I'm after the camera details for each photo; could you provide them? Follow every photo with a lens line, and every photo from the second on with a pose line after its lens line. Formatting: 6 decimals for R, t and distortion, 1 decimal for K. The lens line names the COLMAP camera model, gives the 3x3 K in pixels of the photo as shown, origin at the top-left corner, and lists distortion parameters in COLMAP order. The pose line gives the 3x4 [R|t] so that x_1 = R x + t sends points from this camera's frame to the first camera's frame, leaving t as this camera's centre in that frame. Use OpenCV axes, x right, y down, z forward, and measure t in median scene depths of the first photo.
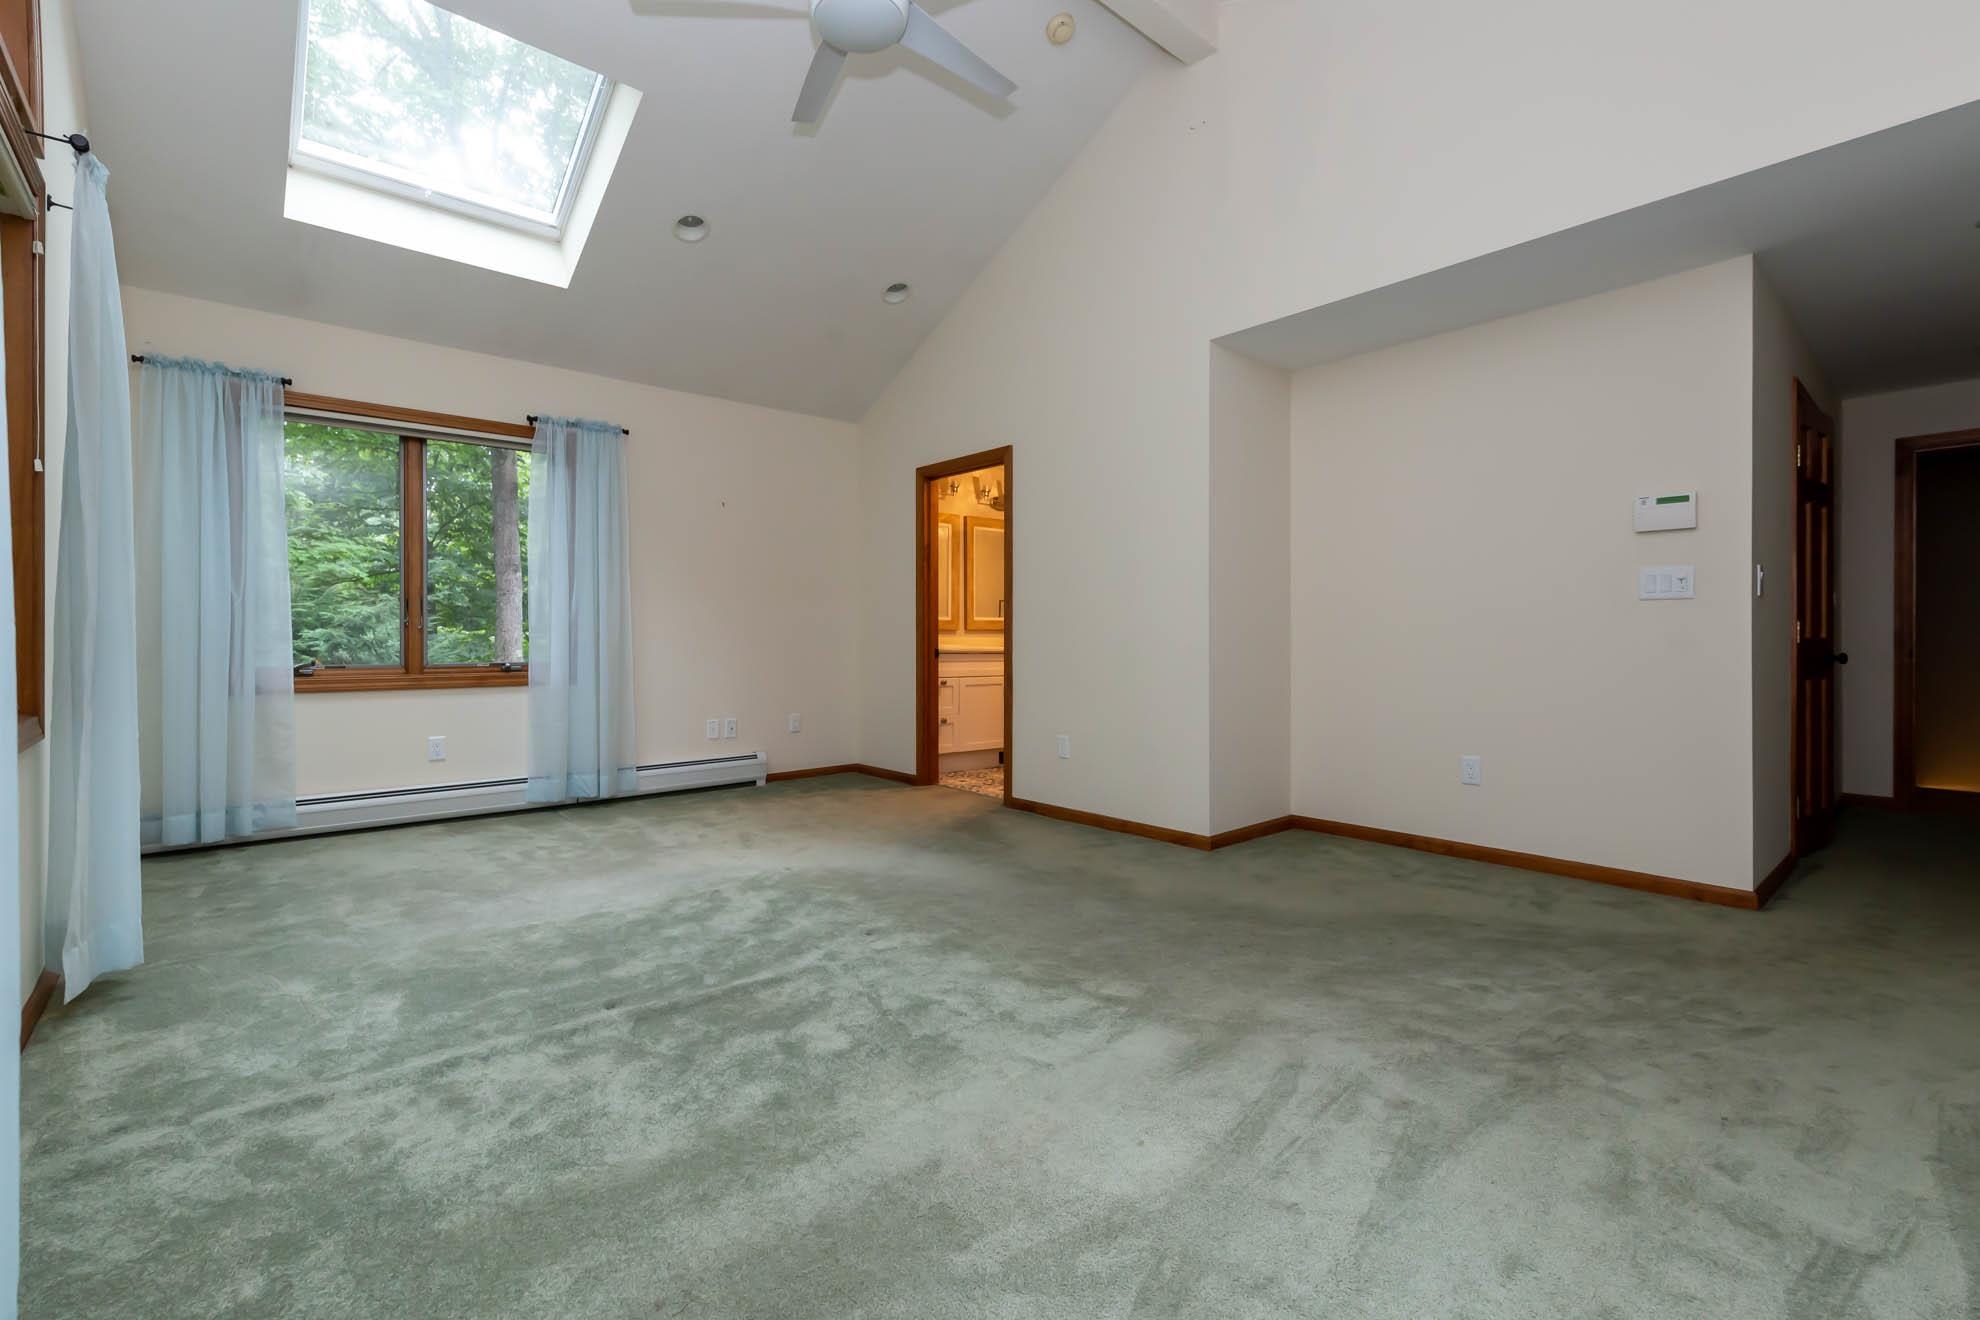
lens RADIAL K [[869.3, 0, 993.3], [0, 869.3, 639.5], [0, 0, 1]] dist [0.007348, -0.000194]
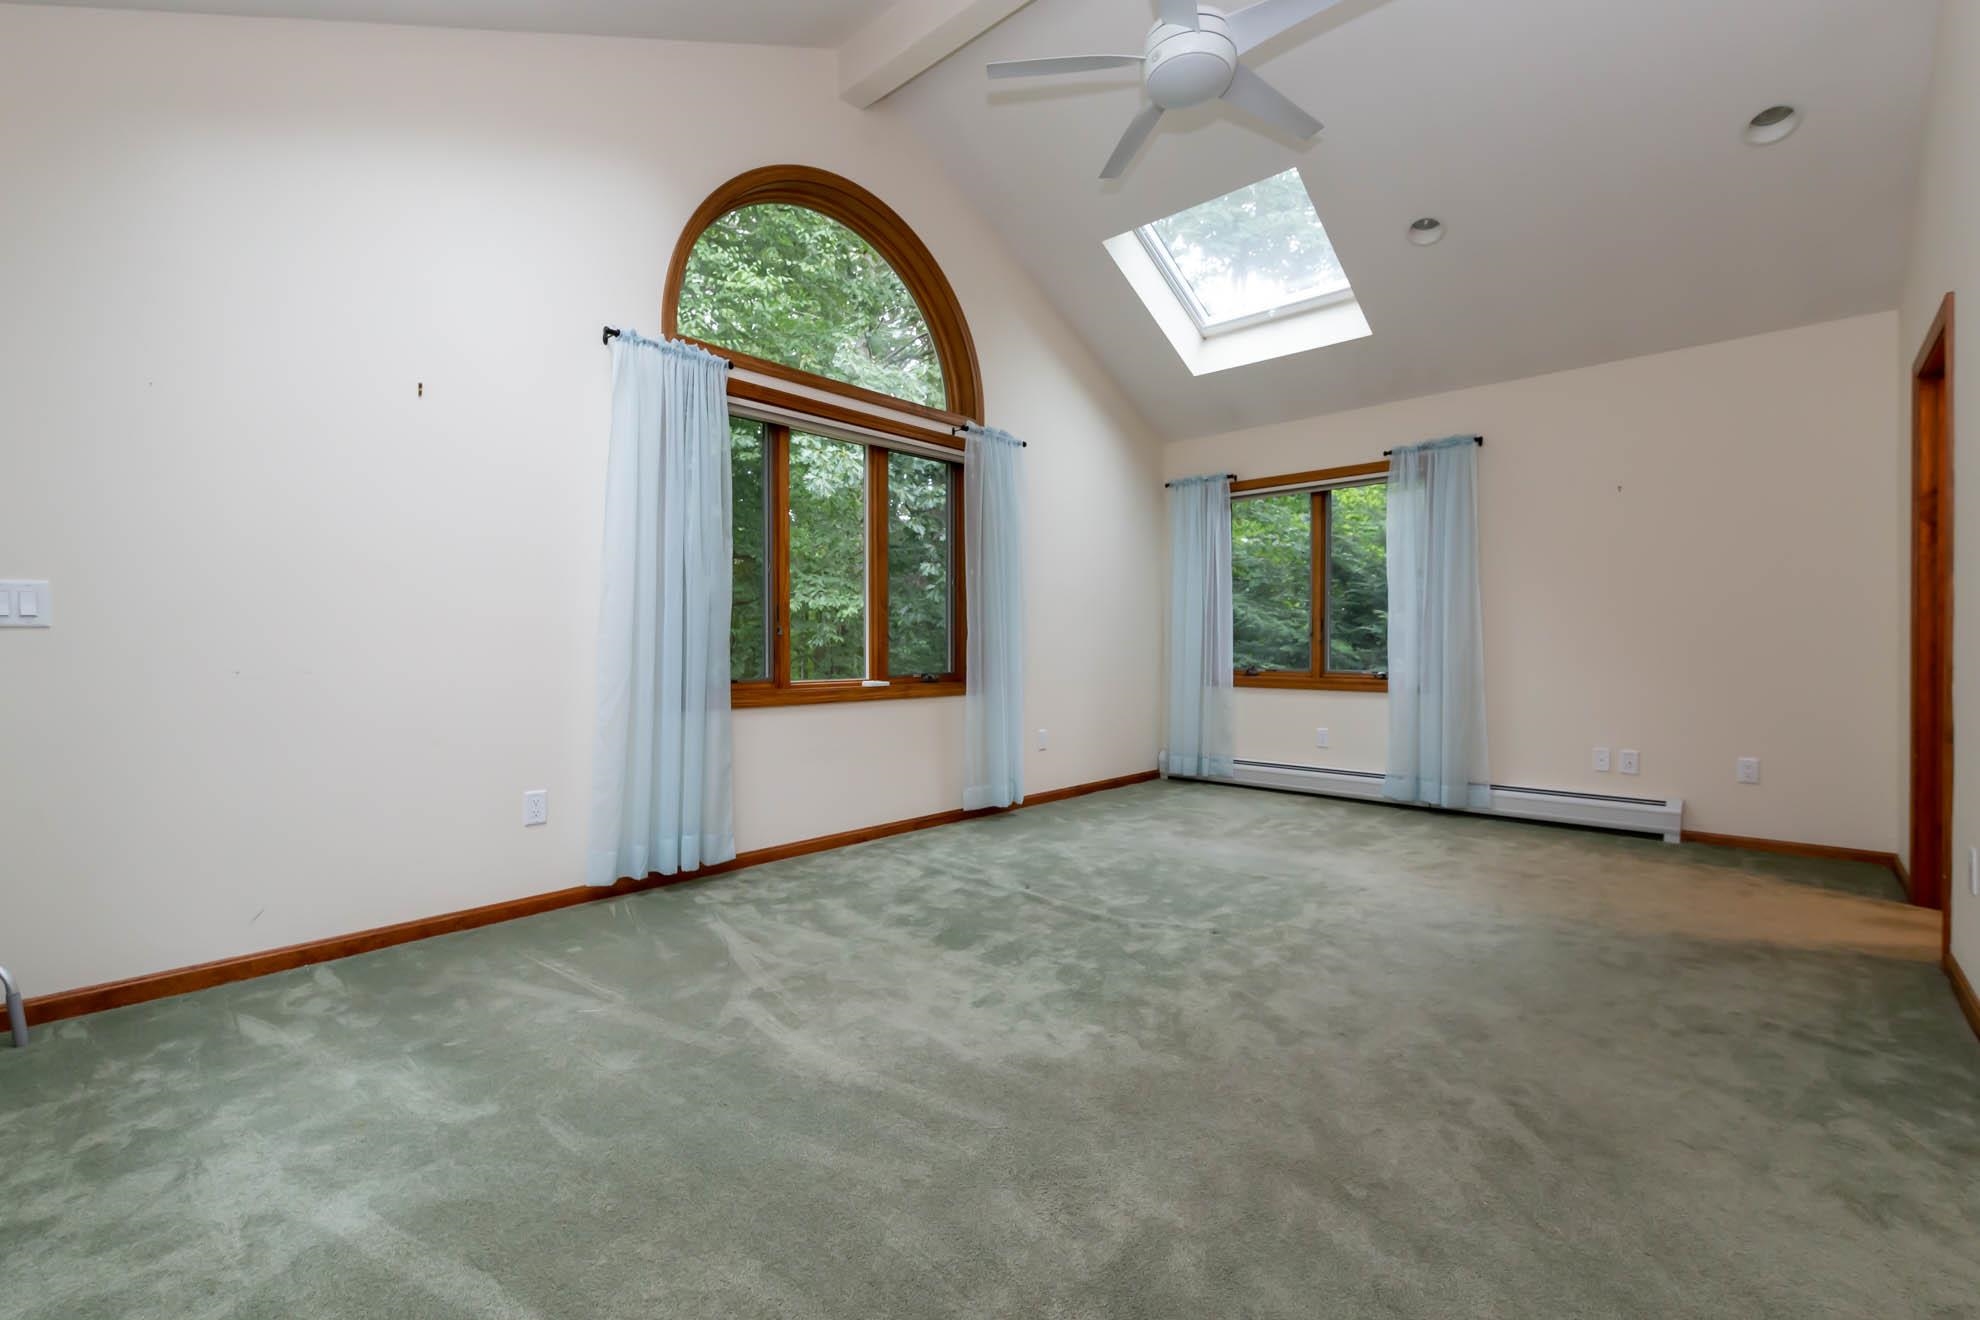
lens RADIAL K [[869.3, 0, 983.7], [0, 869.3, 652.3], [0, 0, 1]] dist [0.007348, -0.000194]
pose [[0.094062, 0.006713, -0.995544, 0.528232], [-0.004948, 0.999968, 0.006276, -0.003331], [0.995554, 0.004336, 0.094092, 0.378561]]
